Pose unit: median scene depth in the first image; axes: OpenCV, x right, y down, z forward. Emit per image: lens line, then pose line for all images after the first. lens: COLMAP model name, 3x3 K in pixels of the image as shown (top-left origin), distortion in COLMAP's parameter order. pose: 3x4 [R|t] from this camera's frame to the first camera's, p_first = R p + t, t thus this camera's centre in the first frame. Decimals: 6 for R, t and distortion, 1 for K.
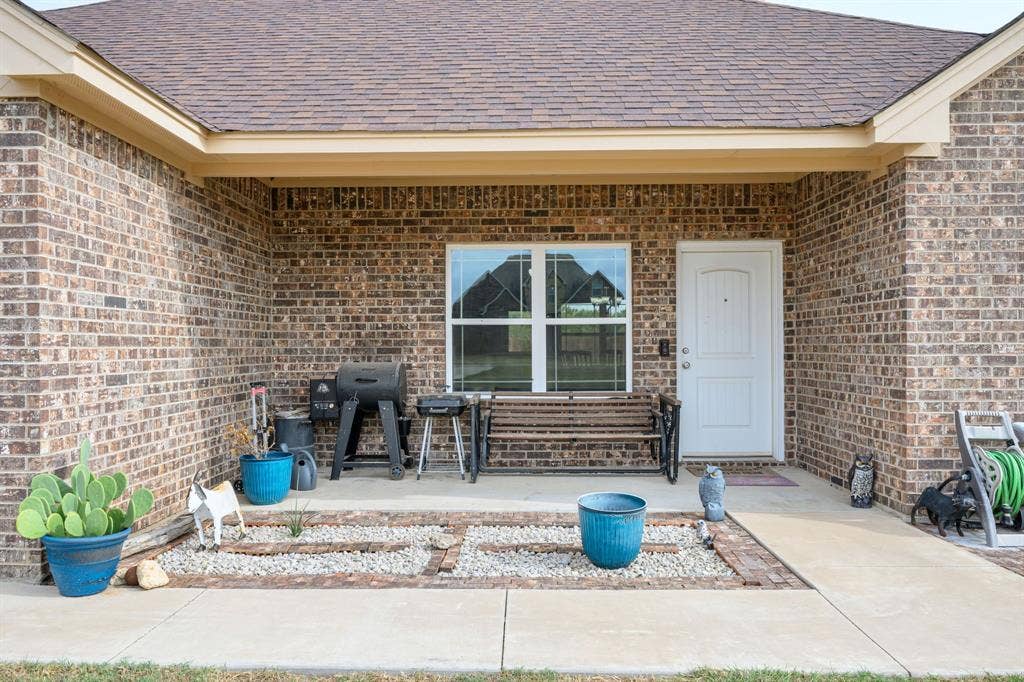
lens RADIAL K [[610.4, 0, 512.0], [0, 610.4, 341.0], [0, 0, 1]] dist [-0.003914, -0.001426]
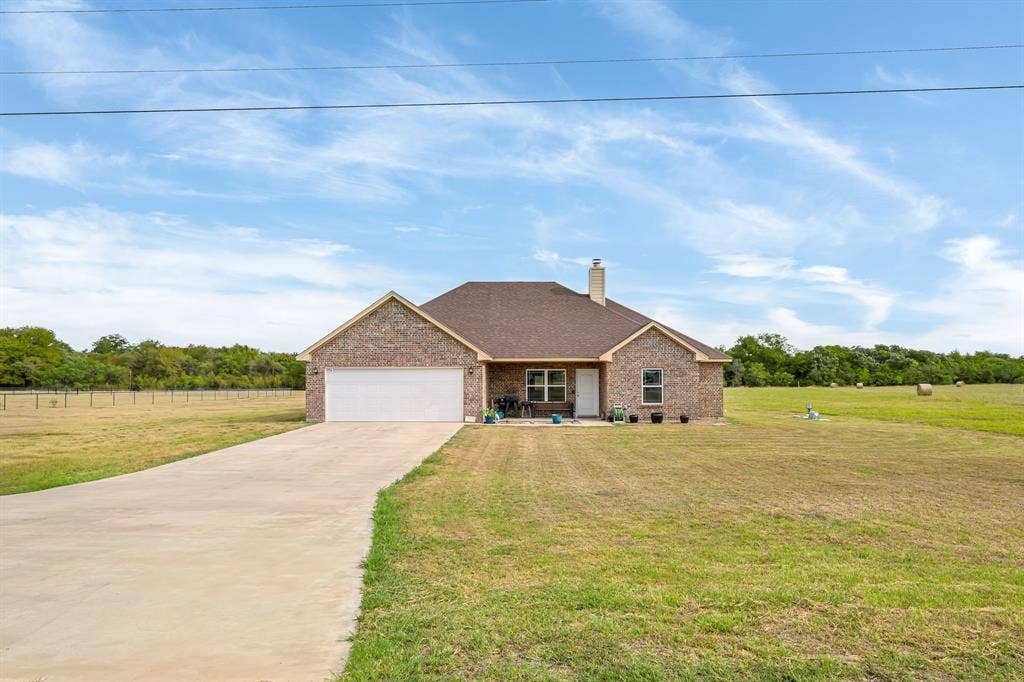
lens RADIAL K [[610.4, 0, 512.0], [0, 610.4, 341.0], [0, 0, 1]] dist [-0.003914, -0.001426]
pose [[0.999899, 0.003587, -0.013778, -0.161352], [-0.004172, 0.999082, -0.042629, -0.183253], [0.013613, 0.042682, 0.998996, -3.830671]]
